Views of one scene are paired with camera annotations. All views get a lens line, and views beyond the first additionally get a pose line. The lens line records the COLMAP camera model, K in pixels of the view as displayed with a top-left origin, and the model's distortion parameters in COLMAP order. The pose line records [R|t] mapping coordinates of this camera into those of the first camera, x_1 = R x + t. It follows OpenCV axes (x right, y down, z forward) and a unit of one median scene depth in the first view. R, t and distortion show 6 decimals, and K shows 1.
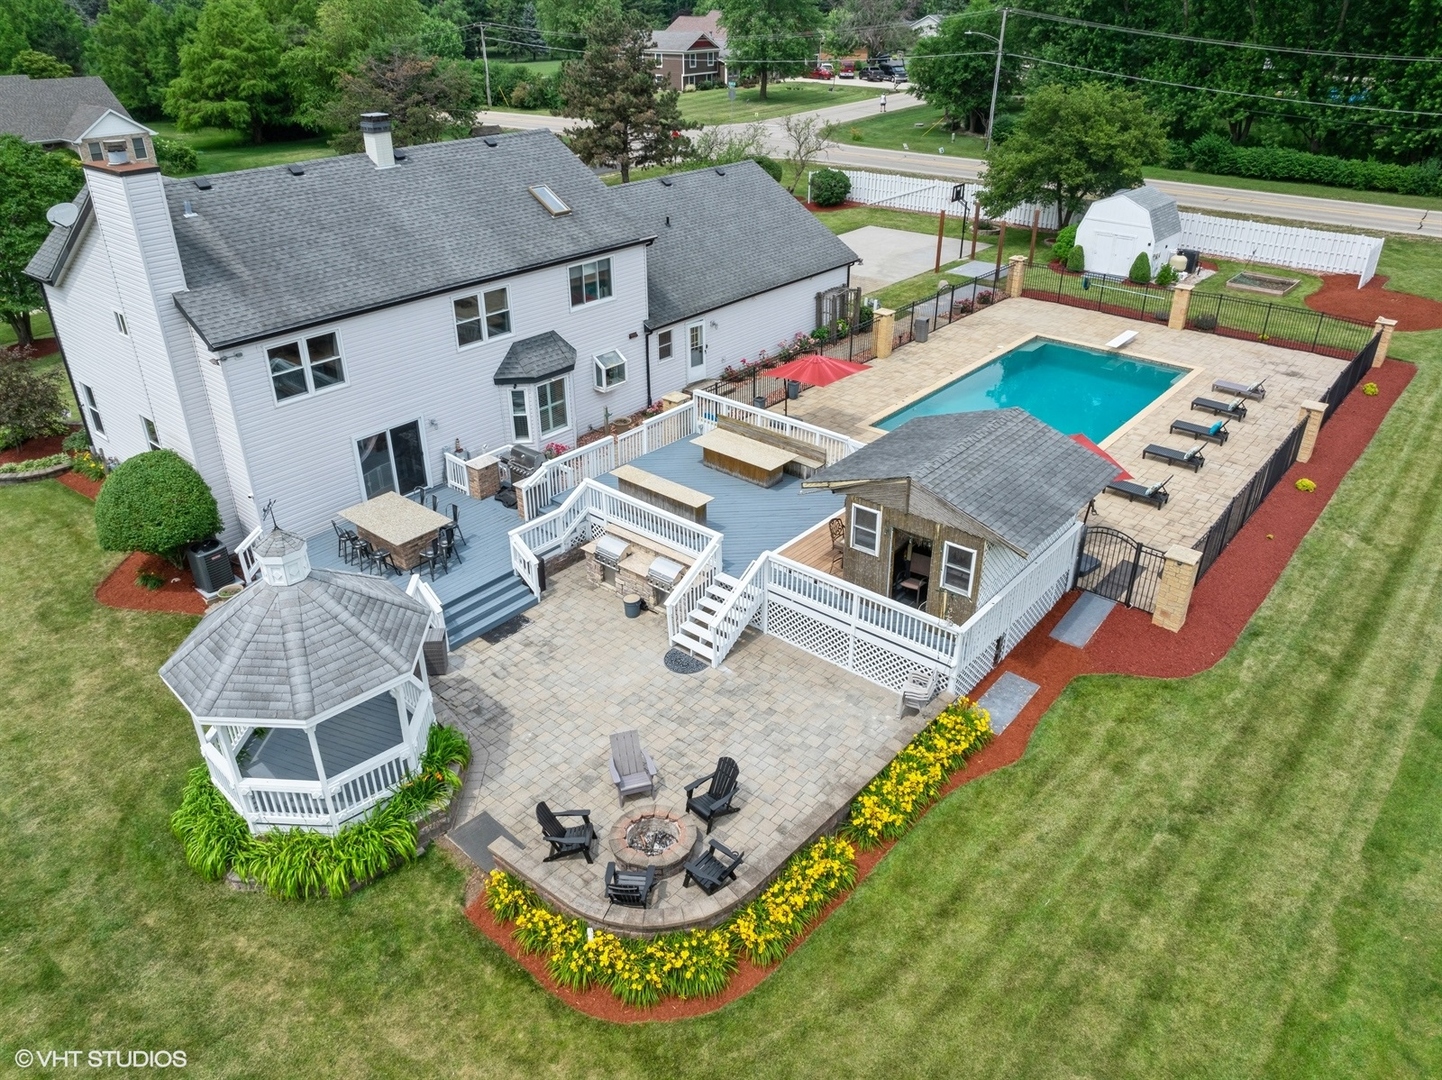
lens RADIAL K [[1018.2, 0, 730.7], [0, 1018.2, 537.2], [0, 0, 1]] dist [-0.059177, 0.033060]
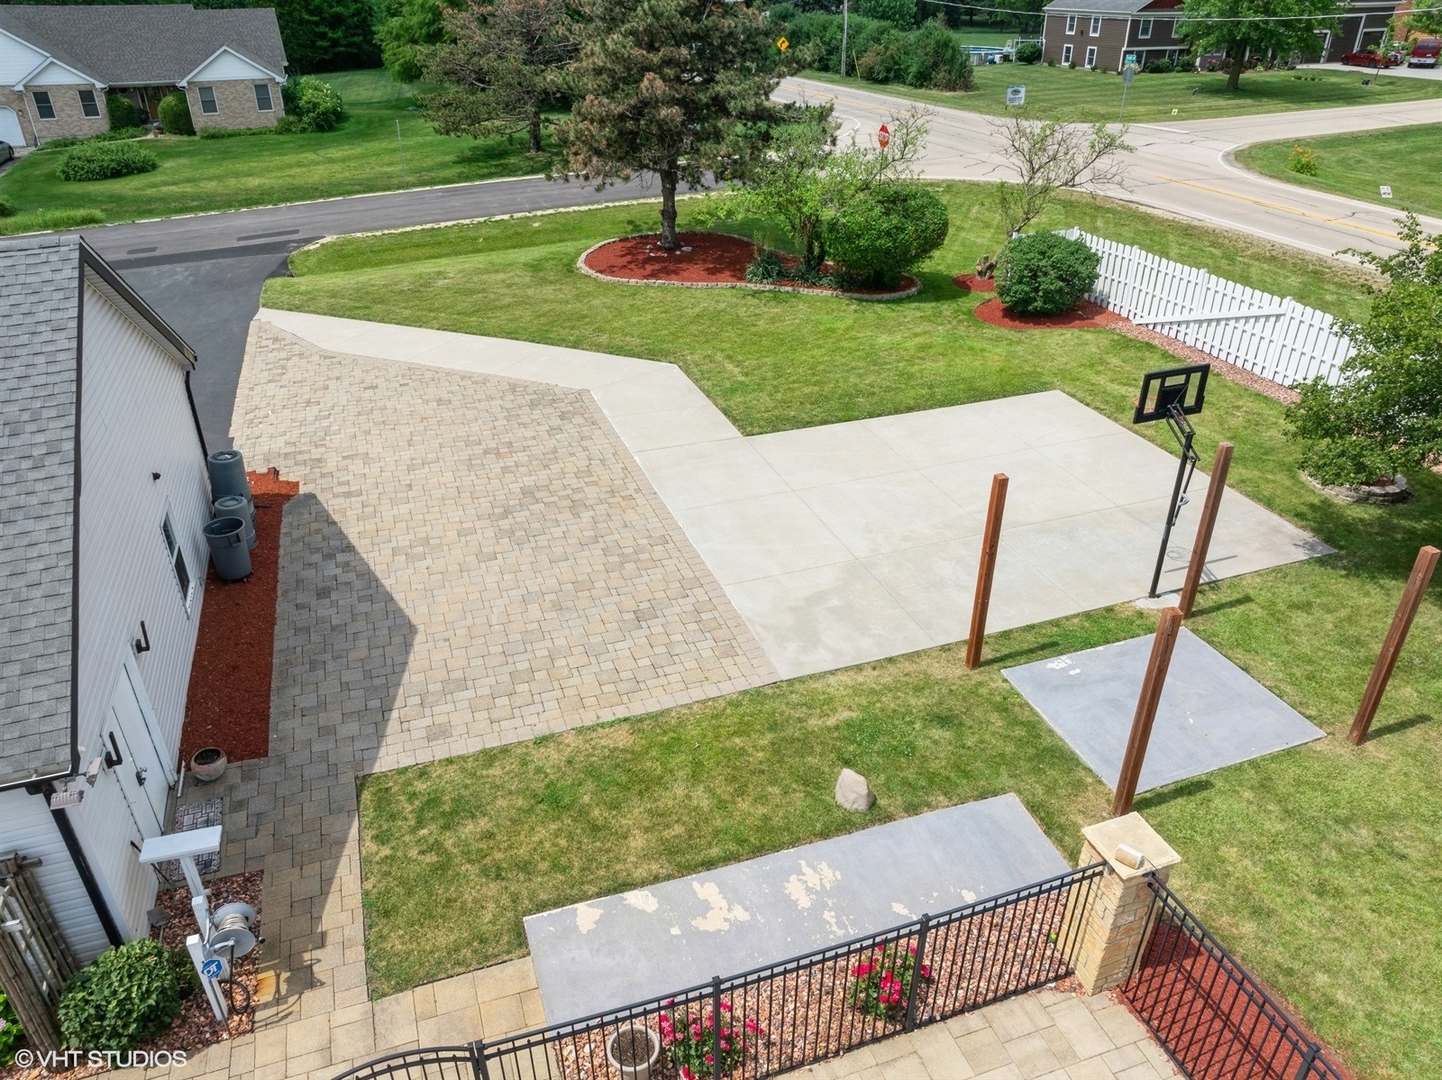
lens RADIAL K [[1018.2, 0, 720.5], [0, 1018.2, 544.9], [0, 0, 1]] dist [-0.059177, 0.033060]
pose [[0.855482, 0.255134, -0.450618, 0.378168], [-0.245602, 0.966008, 0.080675, -0.431476], [0.455884, 0.041657, 0.889064, 1.021552]]
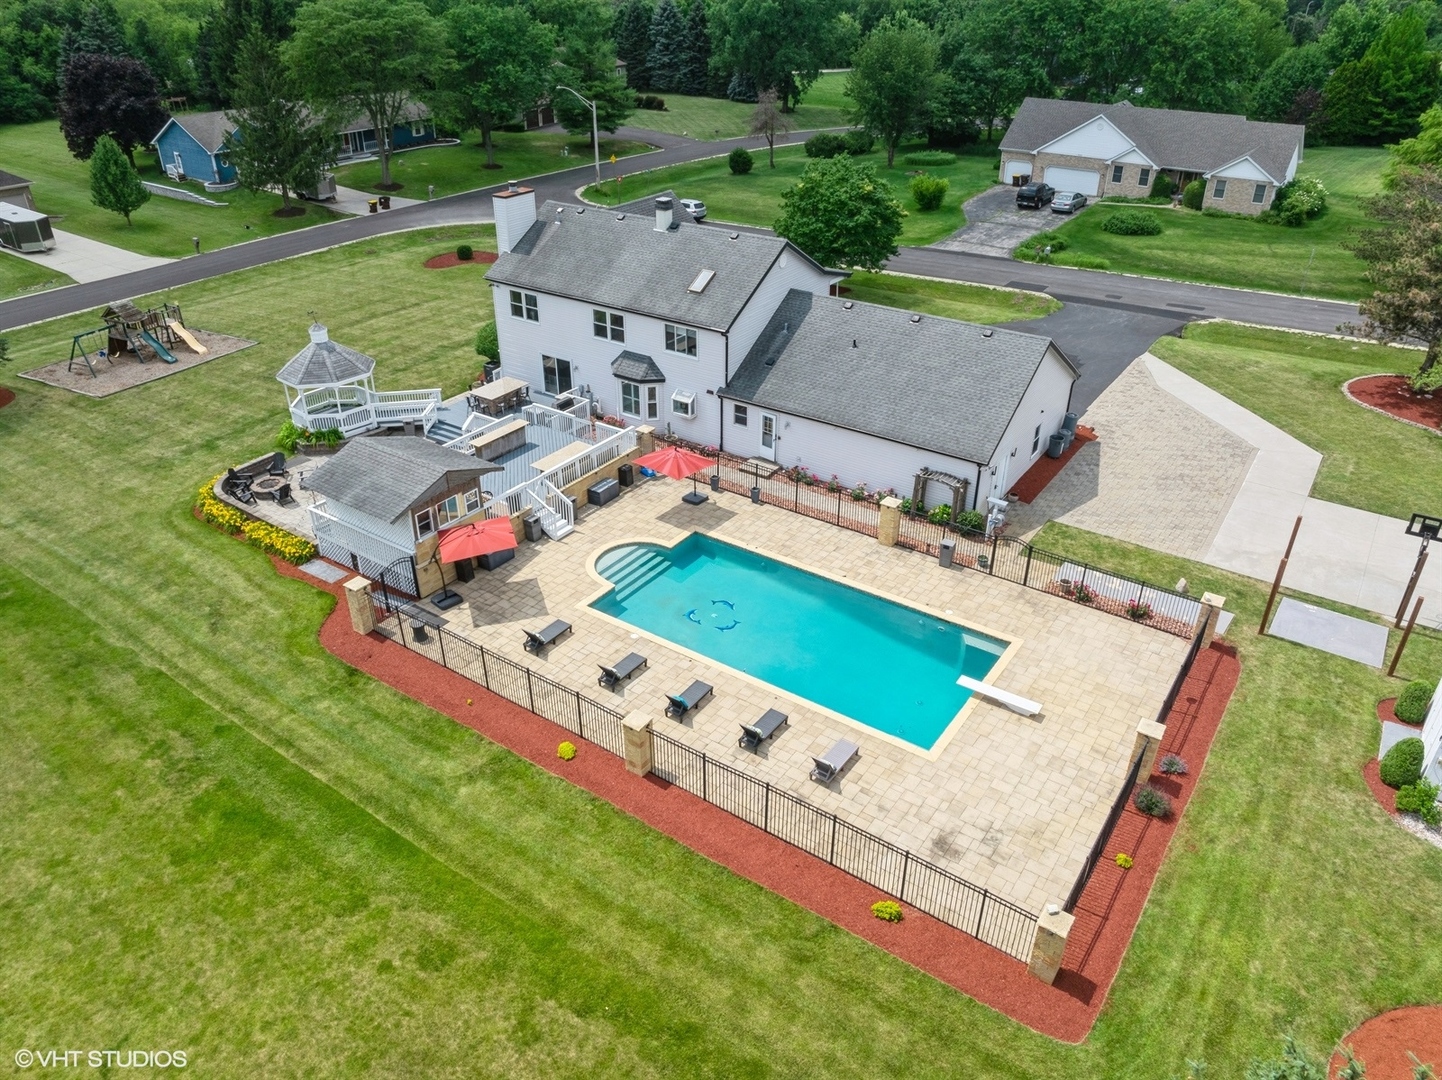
lens RADIAL K [[1018.2, 0, 715.2], [0, 1018.2, 542.9], [0, 0, 1]] dist [-0.059177, 0.033060]
pose [[0.081027, 0.503384, -0.860255, 1.092802], [-0.475955, 0.777871, 0.410346, -0.559701], [0.875729, 0.376194, 0.302617, 0.618336]]
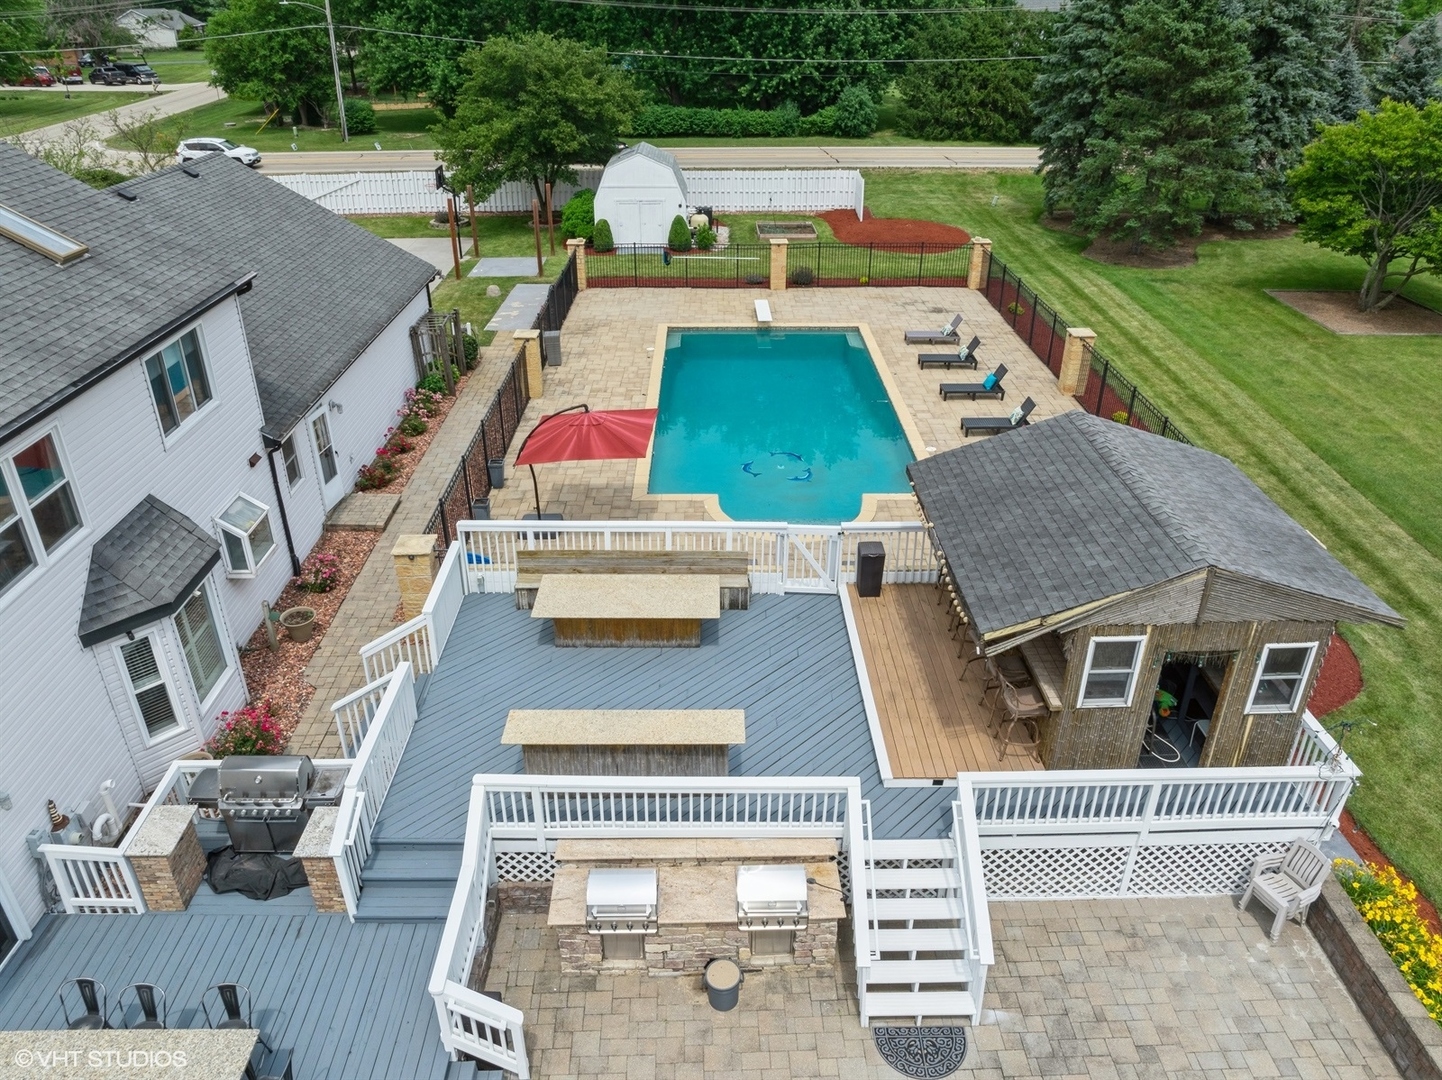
lens RADIAL K [[1018.2, 0, 723.0], [0, 1018.2, 534.3], [0, 0, 1]] dist [-0.059177, 0.033060]
pose [[0.761430, -0.306245, 0.571347, -0.207923], [0.309696, 0.946138, 0.094405, -0.124490], [-0.569484, 0.105061, 0.815261, 0.390396]]
